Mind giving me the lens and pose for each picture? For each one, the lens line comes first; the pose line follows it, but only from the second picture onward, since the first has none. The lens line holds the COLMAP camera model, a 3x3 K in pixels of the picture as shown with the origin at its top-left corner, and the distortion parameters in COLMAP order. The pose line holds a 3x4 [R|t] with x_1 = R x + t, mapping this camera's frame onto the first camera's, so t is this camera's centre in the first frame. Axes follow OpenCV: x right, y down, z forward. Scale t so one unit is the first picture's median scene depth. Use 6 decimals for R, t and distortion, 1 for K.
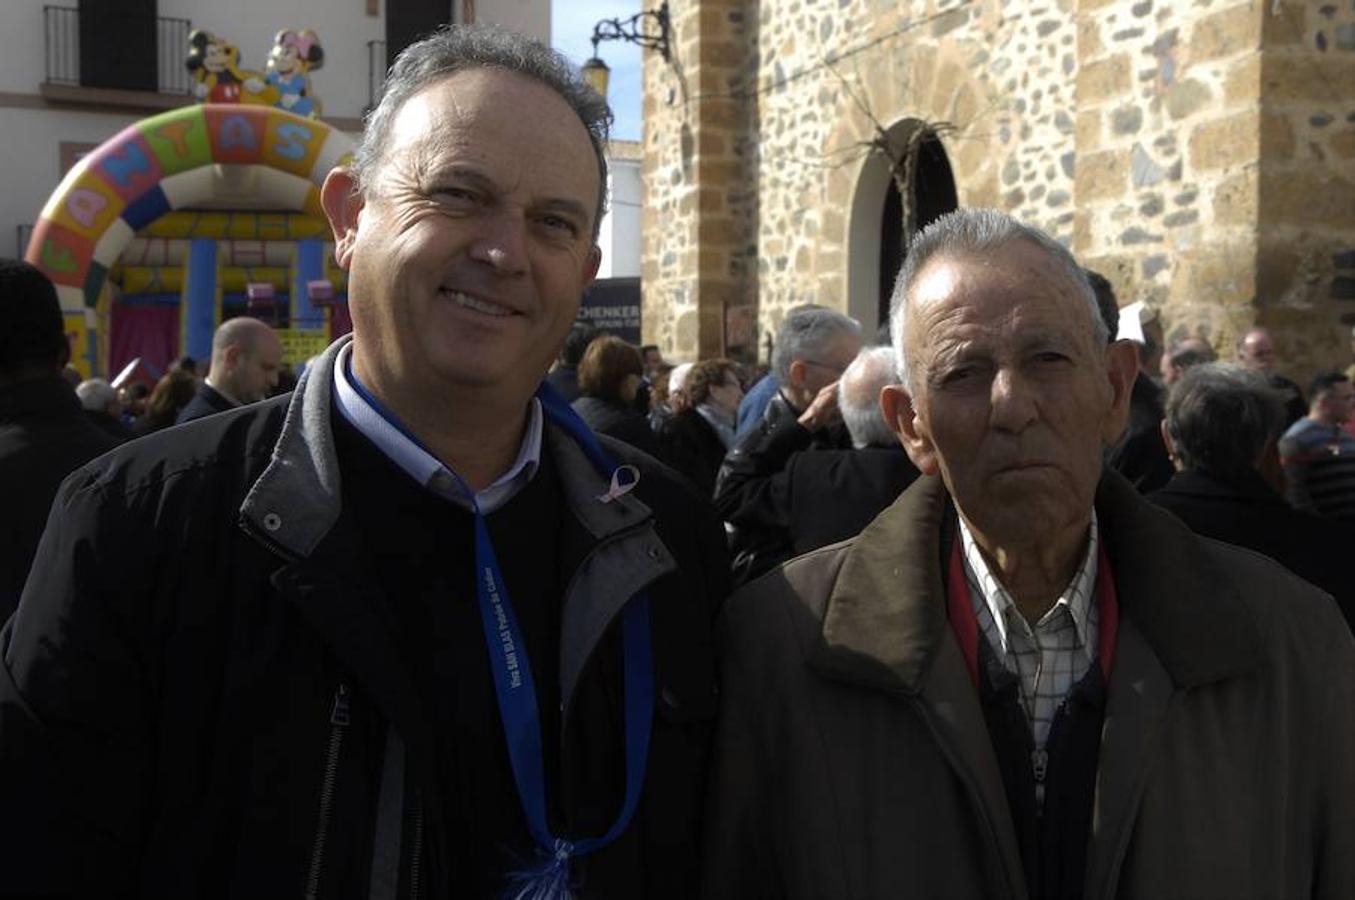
lens RADIAL K [[1199.7, 0, 677.5], [0, 1199.7, 450.0], [0, 0, 1]] dist [-0.001978, -0.017861]
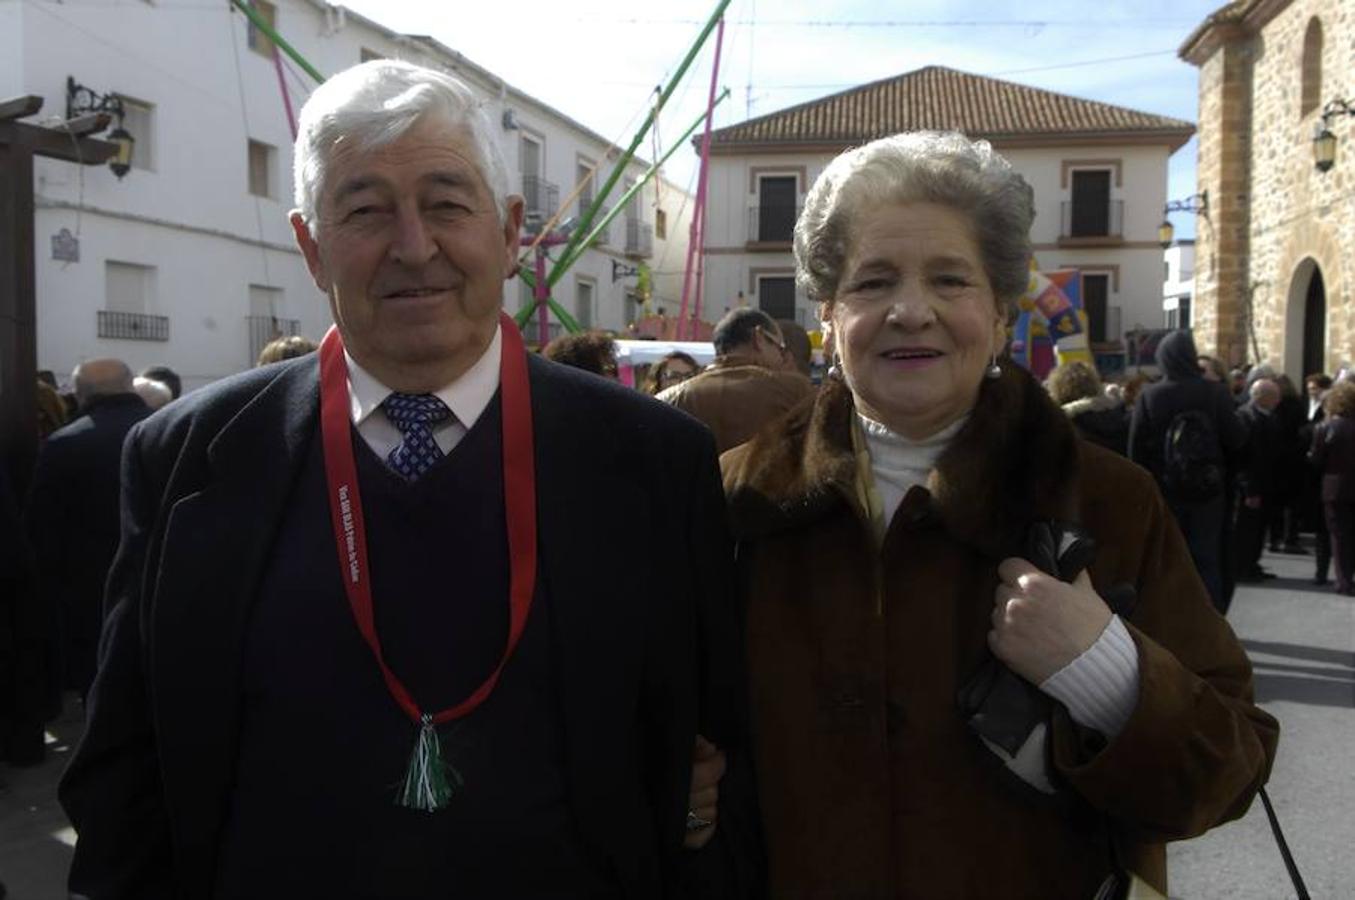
lens RADIAL K [[1199.7, 0, 677.5], [0, 1199.7, 450.0], [0, 0, 1]] dist [-0.001978, -0.017861]
pose [[0.818983, 0.041441, -0.572320, 0.436488], [-0.038521, 0.999109, 0.017222, 0.051012], [0.572524, 0.007942, 0.819849, -1.131313]]
